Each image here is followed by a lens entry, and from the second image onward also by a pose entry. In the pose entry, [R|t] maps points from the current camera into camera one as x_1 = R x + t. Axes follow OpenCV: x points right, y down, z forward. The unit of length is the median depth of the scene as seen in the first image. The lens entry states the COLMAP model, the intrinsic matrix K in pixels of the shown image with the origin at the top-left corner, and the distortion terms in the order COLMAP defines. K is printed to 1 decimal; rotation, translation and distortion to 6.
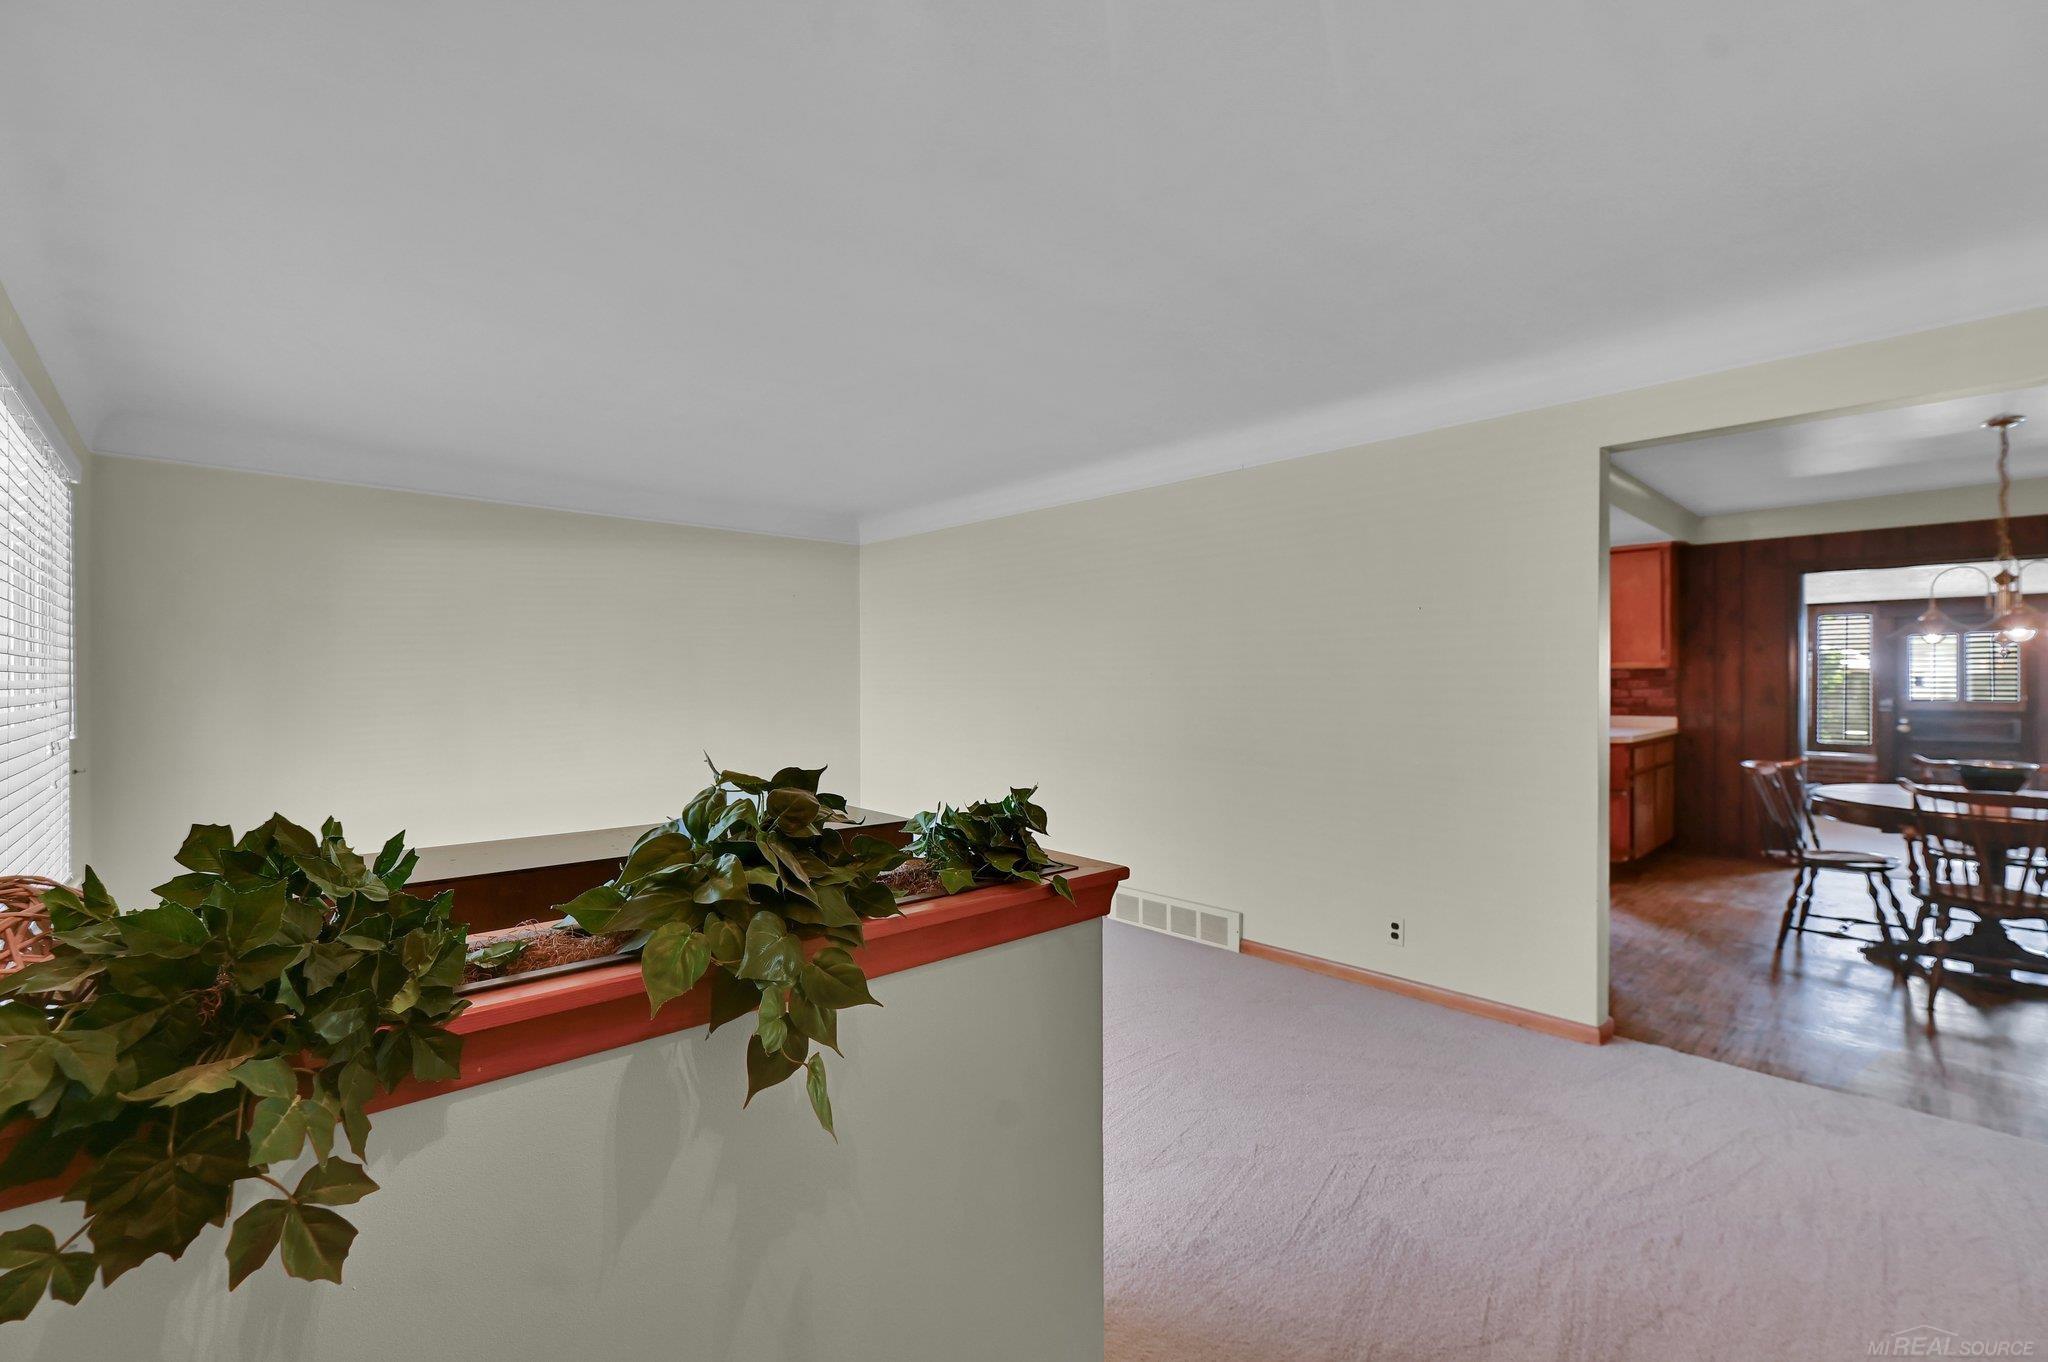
lens RADIAL K [[869.2, 0, 1024.0], [0, 869.2, 681.0], [0, 0, 1]] dist [-0.007815, -0.000955]
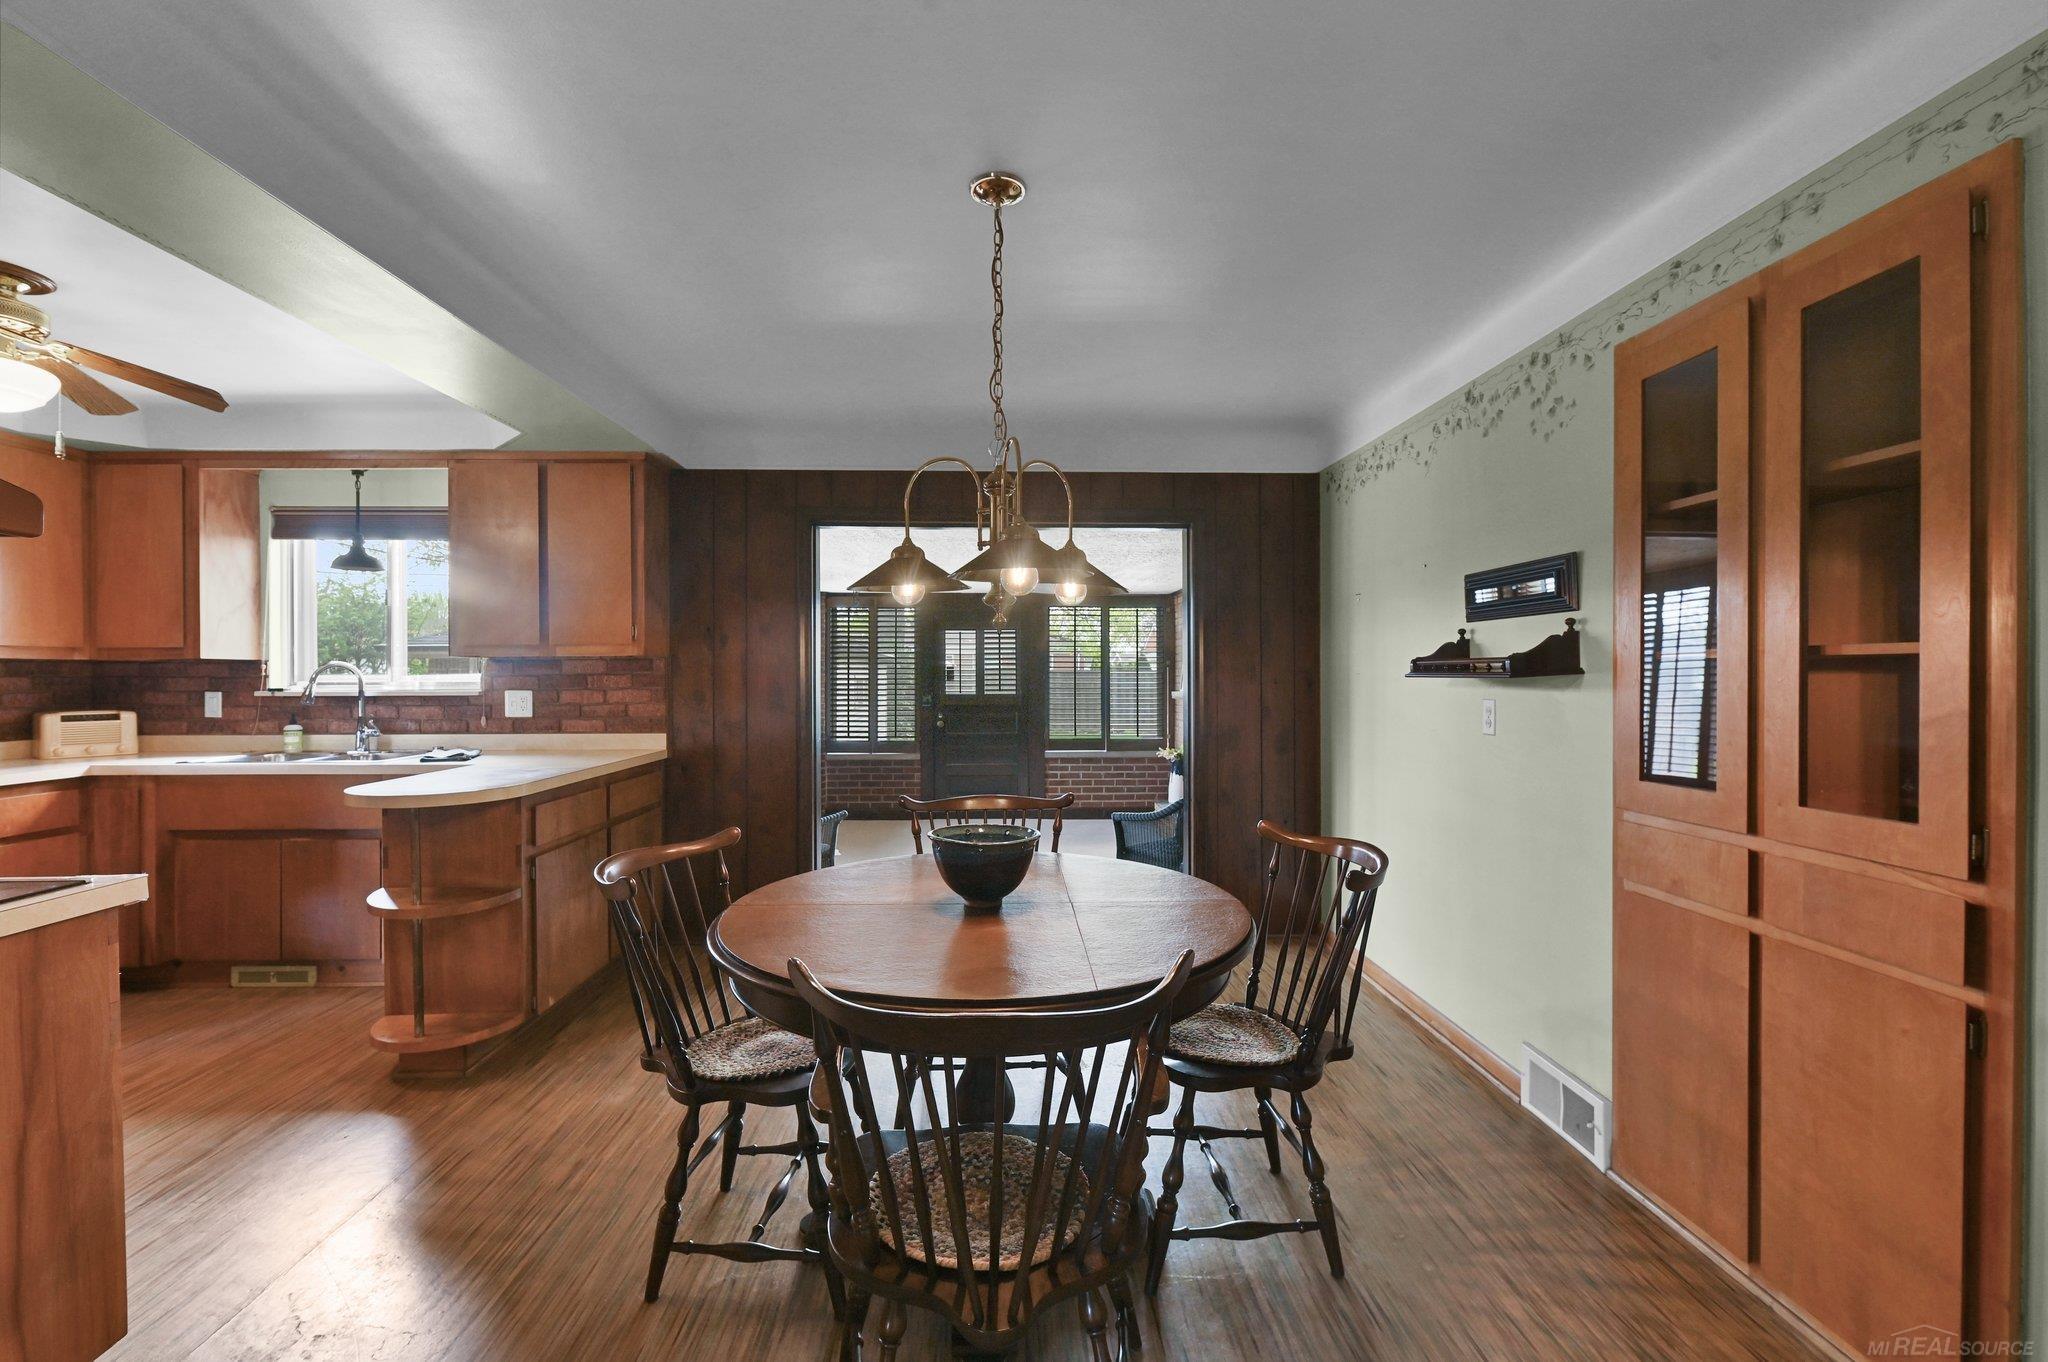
lens RADIAL K [[869.2, 0, 1024.0], [0, 869.2, 681.0], [0, 0, 1]] dist [-0.007815, -0.000955]
pose [[0.649563, -0.010927, 0.760229, 0.443099], [0.009478, 0.999935, 0.006274, 0.001768], [-0.760249, 0.003130, 0.649625, 0.382630]]
